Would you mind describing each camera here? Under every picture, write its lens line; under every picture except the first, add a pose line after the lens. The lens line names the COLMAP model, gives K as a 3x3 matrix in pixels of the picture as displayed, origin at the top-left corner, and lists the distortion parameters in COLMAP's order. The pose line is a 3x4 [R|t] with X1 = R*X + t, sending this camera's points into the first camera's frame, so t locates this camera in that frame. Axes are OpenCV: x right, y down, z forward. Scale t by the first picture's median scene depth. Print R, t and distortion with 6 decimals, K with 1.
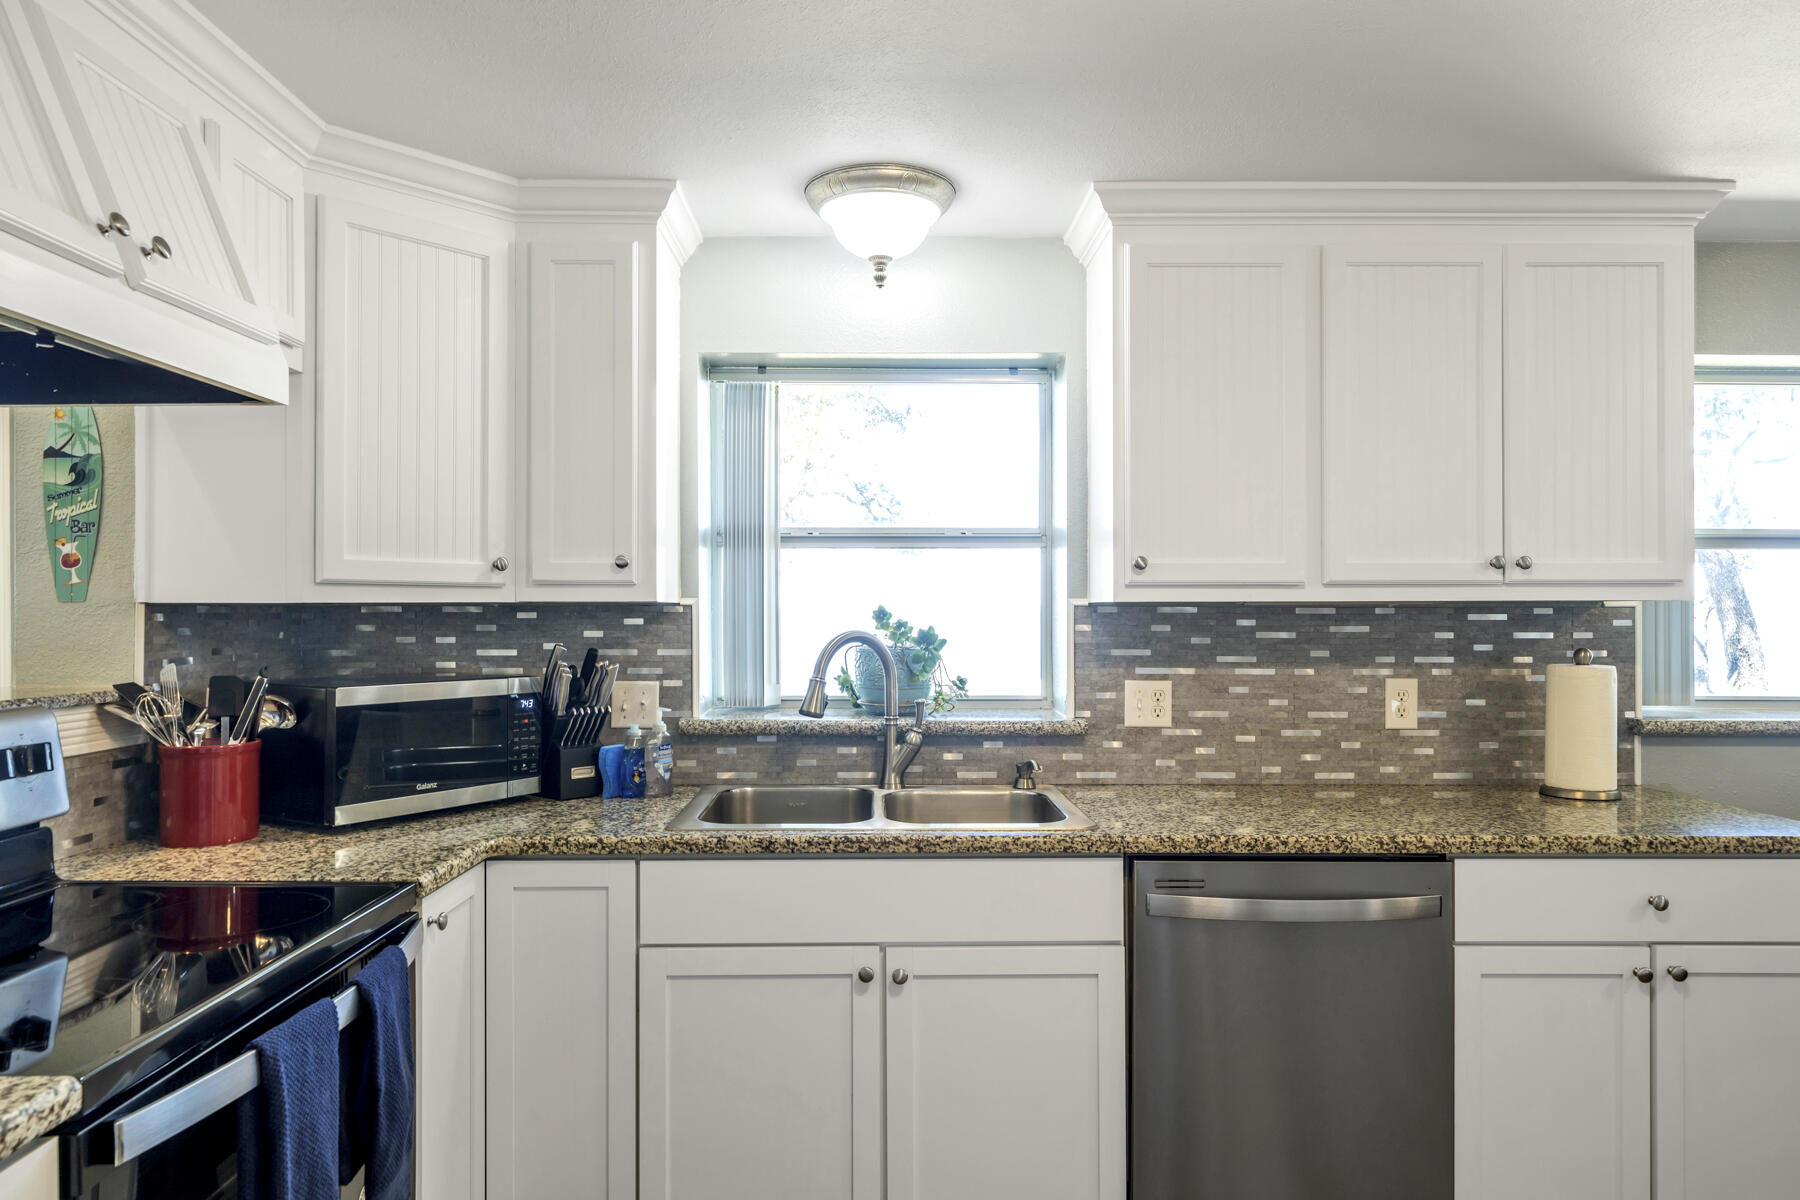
lens RADIAL K [[1071.3, 0, 896.0], [0, 1071.3, 601.4], [0, 0, 1]] dist [0.007245, 0.001255]
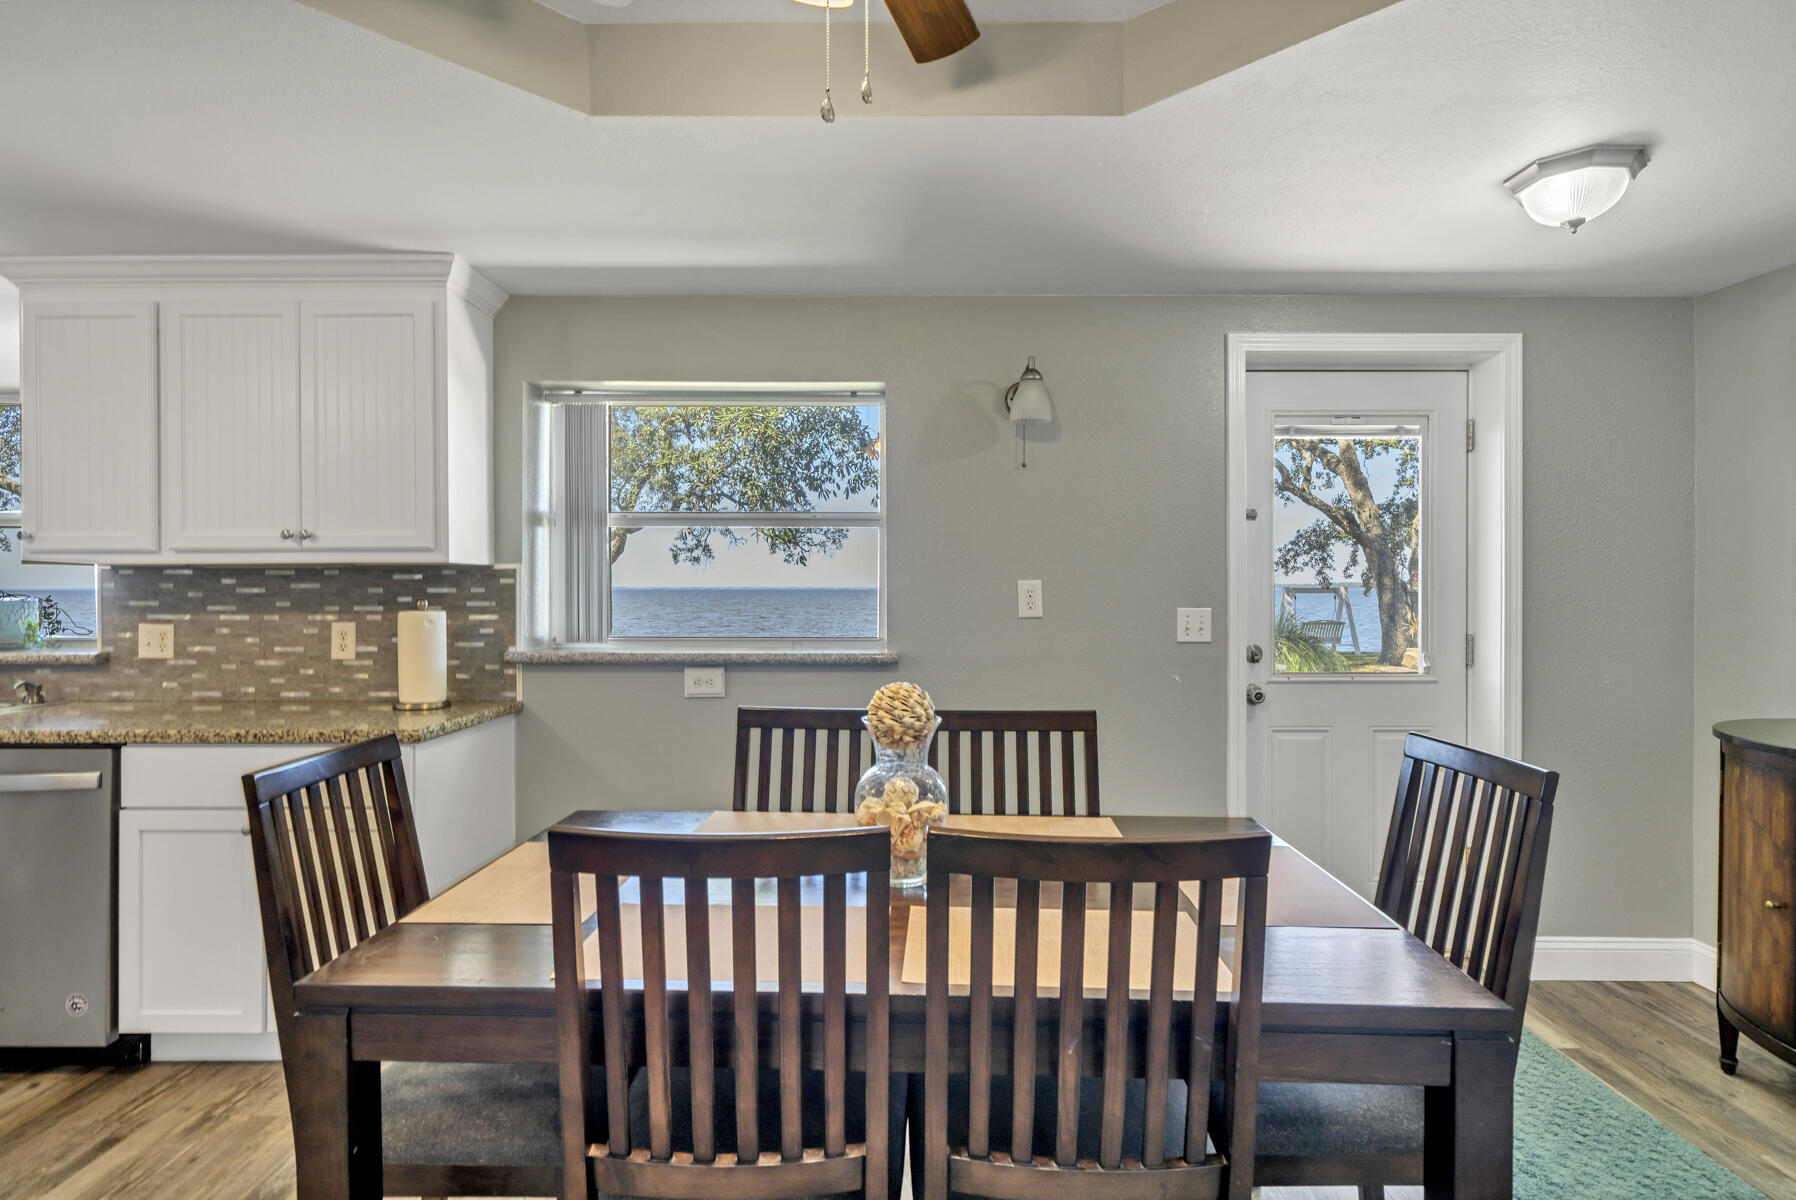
lens RADIAL K [[922.2, 0, 900.7], [0, 922.2, 602.8], [0, 0, 1]] dist [0.003461, -0.000729]
pose [[0.999875, -0.001583, -0.015716, 1.190850], [0.002192, 0.999244, 0.038820, 0.003845], [0.015643, -0.038849, 0.999123, -0.147634]]
